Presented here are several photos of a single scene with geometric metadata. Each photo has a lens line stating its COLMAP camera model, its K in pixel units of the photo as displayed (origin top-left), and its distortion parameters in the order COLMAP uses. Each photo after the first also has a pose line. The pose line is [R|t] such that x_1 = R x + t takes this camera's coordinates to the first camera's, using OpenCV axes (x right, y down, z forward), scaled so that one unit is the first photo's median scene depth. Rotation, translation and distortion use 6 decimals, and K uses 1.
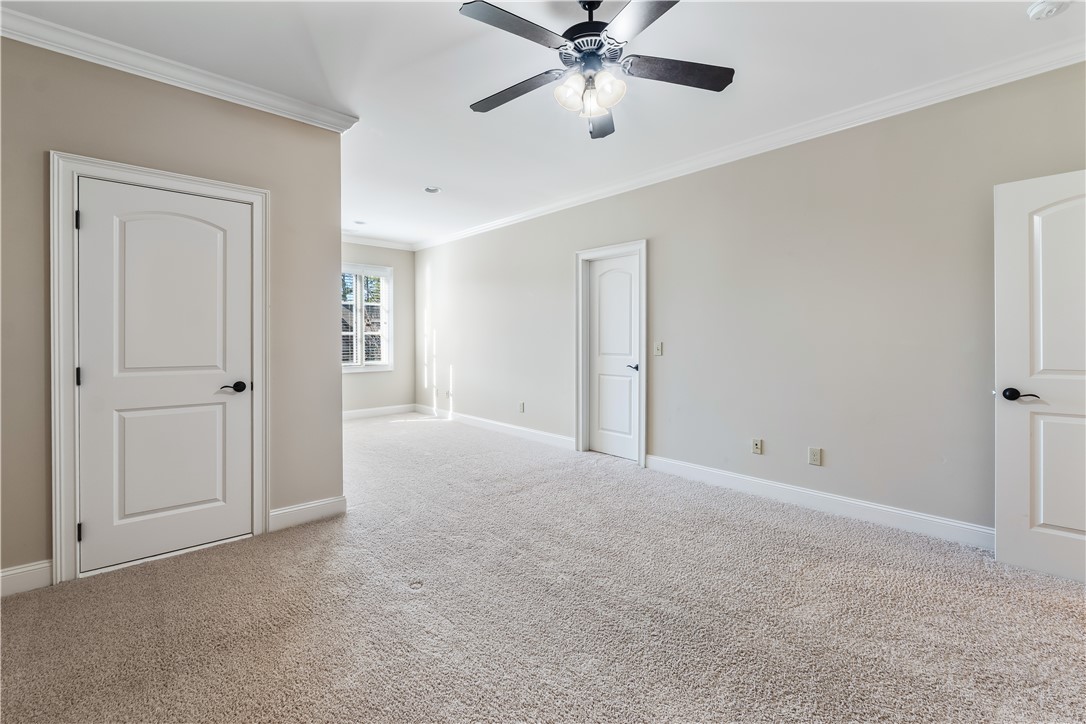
lens RADIAL K [[473.6, 0, 539.5], [0, 473.6, 332.8], [0, 0, 1]] dist [-0.003795, -0.000312]
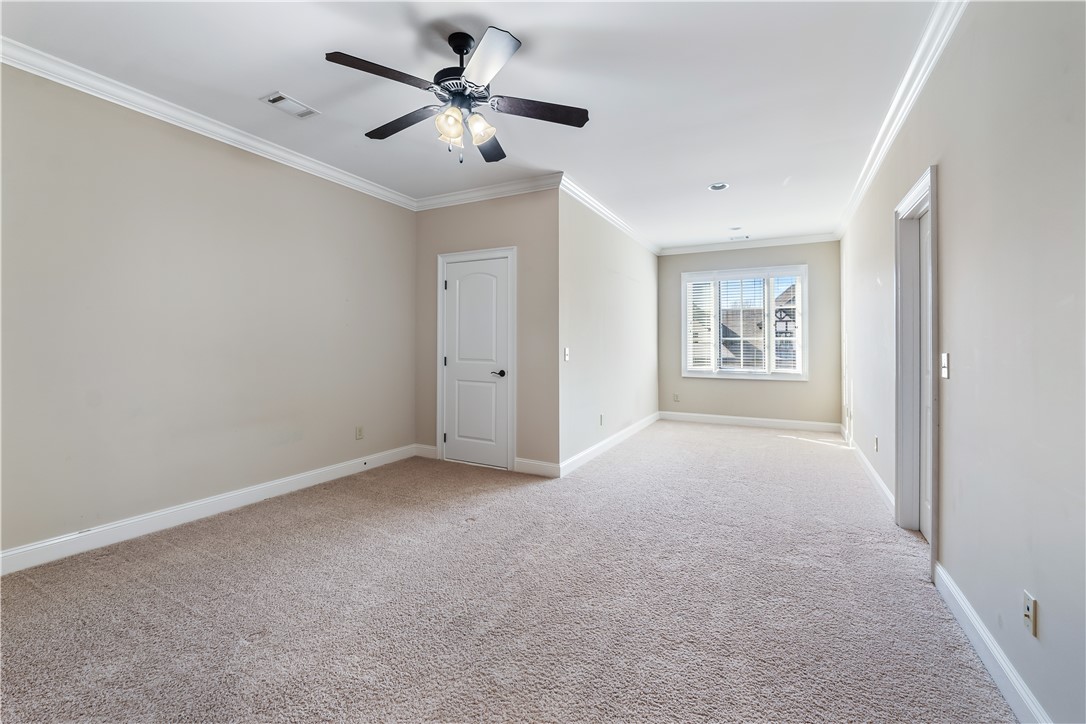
lens RADIAL K [[473.6, 0, 539.5], [0, 473.6, 332.8], [0, 0, 1]] dist [-0.003795, -0.000312]
pose [[0.318605, -0.018809, -0.947701, 0.916401], [0.005521, 0.999823, -0.017987, 0.006812], [0.947871, 0.000498, 0.318652, 0.611936]]
